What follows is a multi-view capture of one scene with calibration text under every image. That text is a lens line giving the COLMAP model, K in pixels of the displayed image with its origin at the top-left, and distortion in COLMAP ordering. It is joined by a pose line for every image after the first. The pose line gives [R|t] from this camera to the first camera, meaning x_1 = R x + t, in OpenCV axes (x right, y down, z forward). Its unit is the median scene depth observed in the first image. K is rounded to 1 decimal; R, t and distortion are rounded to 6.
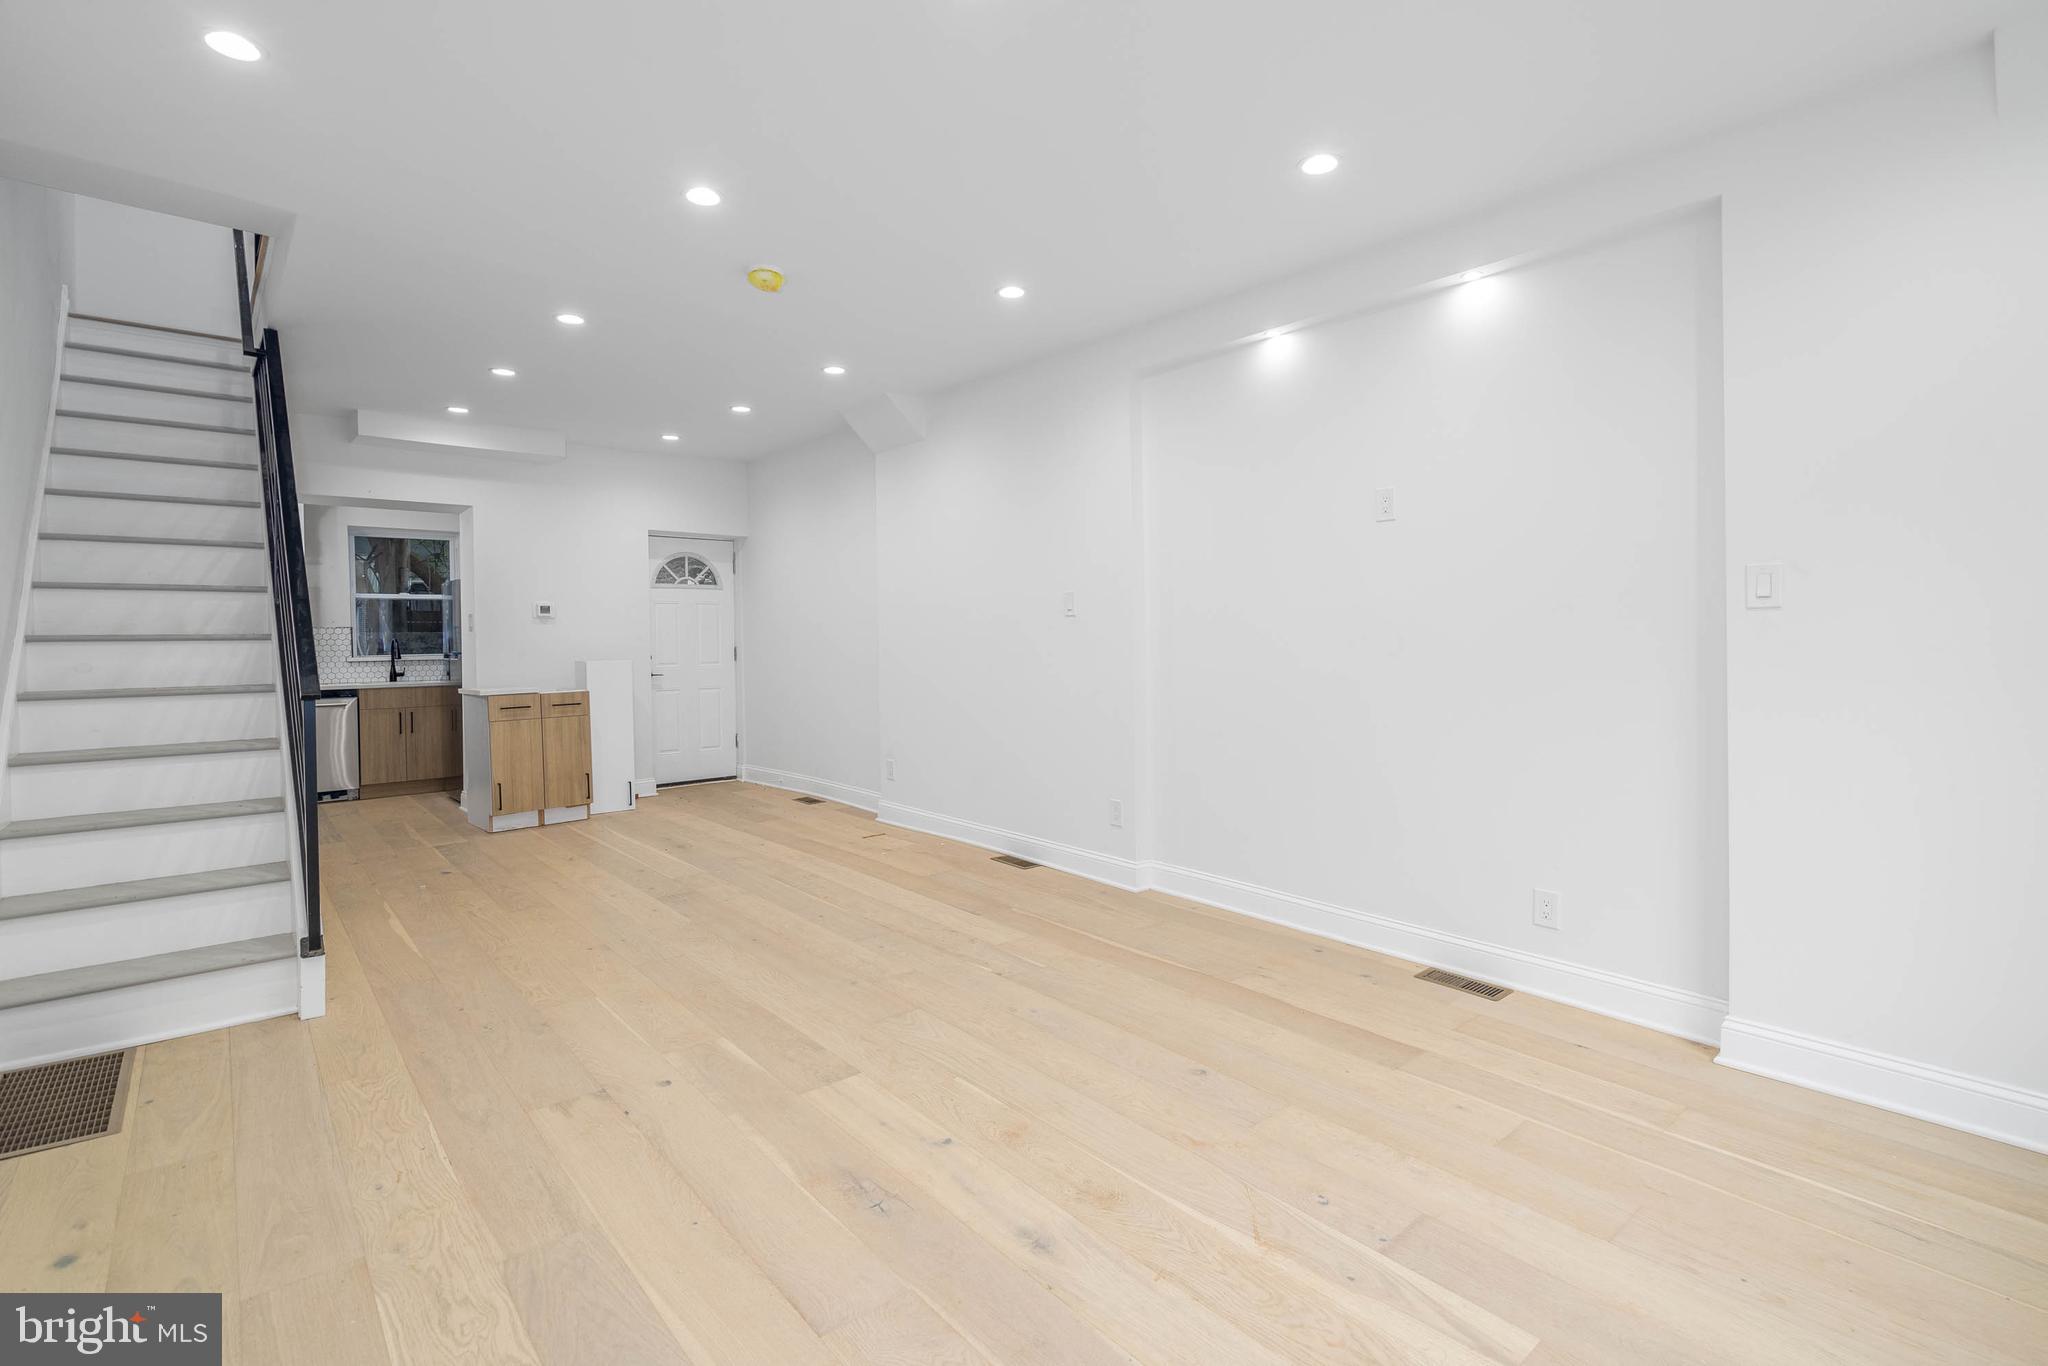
lens RADIAL K [[948.6, 0, 1036.9], [0, 948.6, 636.8], [0, 0, 1]] dist [0.000423, 0.000416]
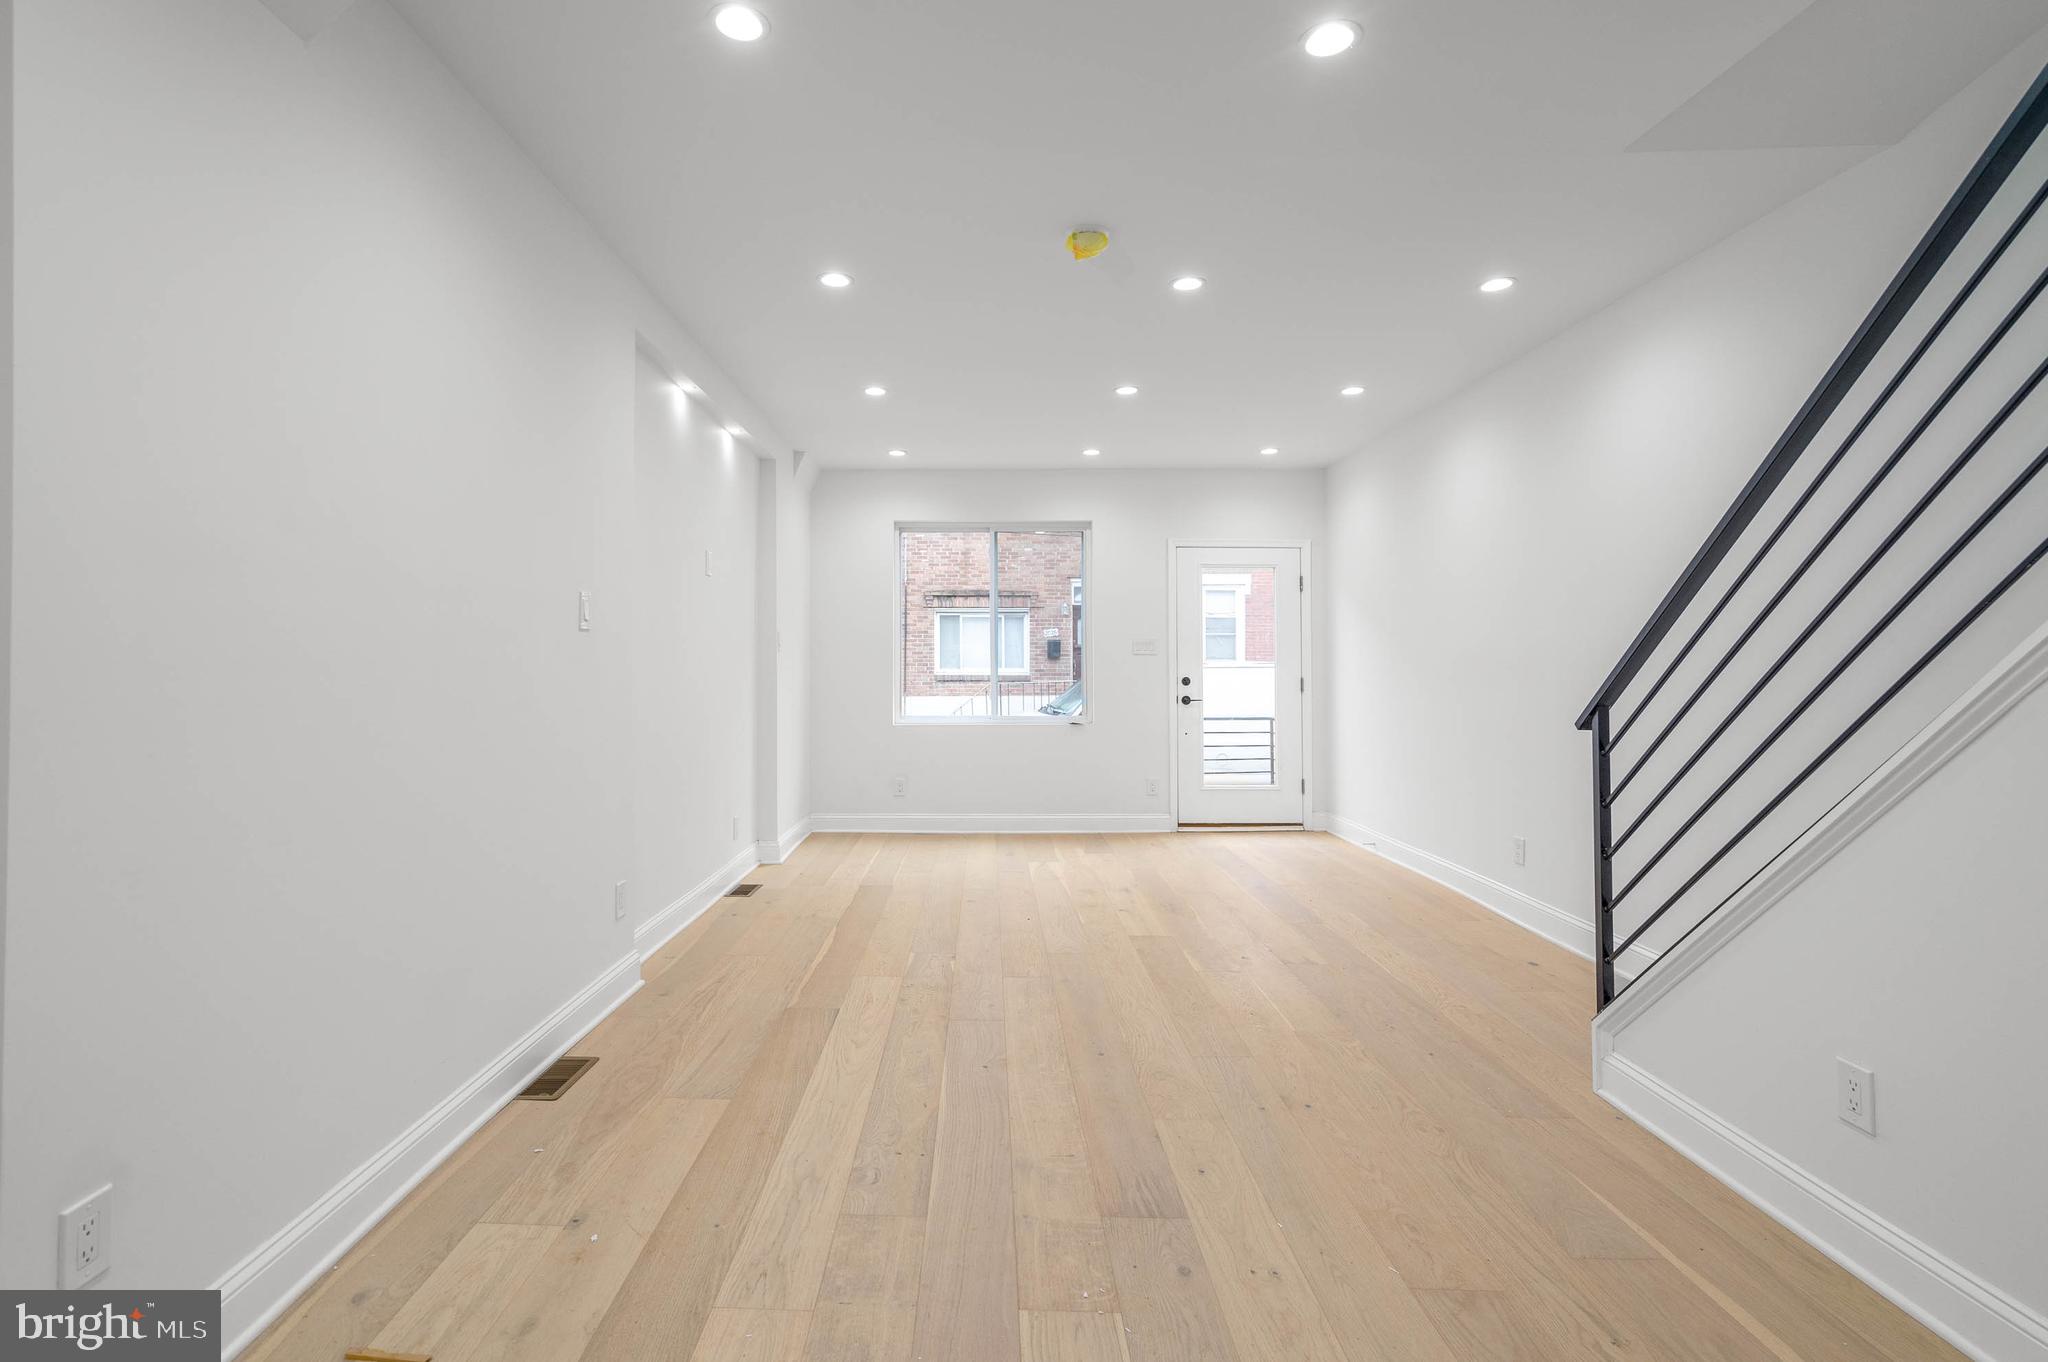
lens RADIAL K [[954.2, 0, 952.5], [0, 954.2, 631.5], [0, 0, 1]] dist [-0.000228, 0.000273]
pose [[-0.729157, 0.025410, 0.683874, -0.813200], [0.001229, 0.999357, -0.035822, 0.003801], [-0.684345, -0.025280, -0.728720, 1.797195]]
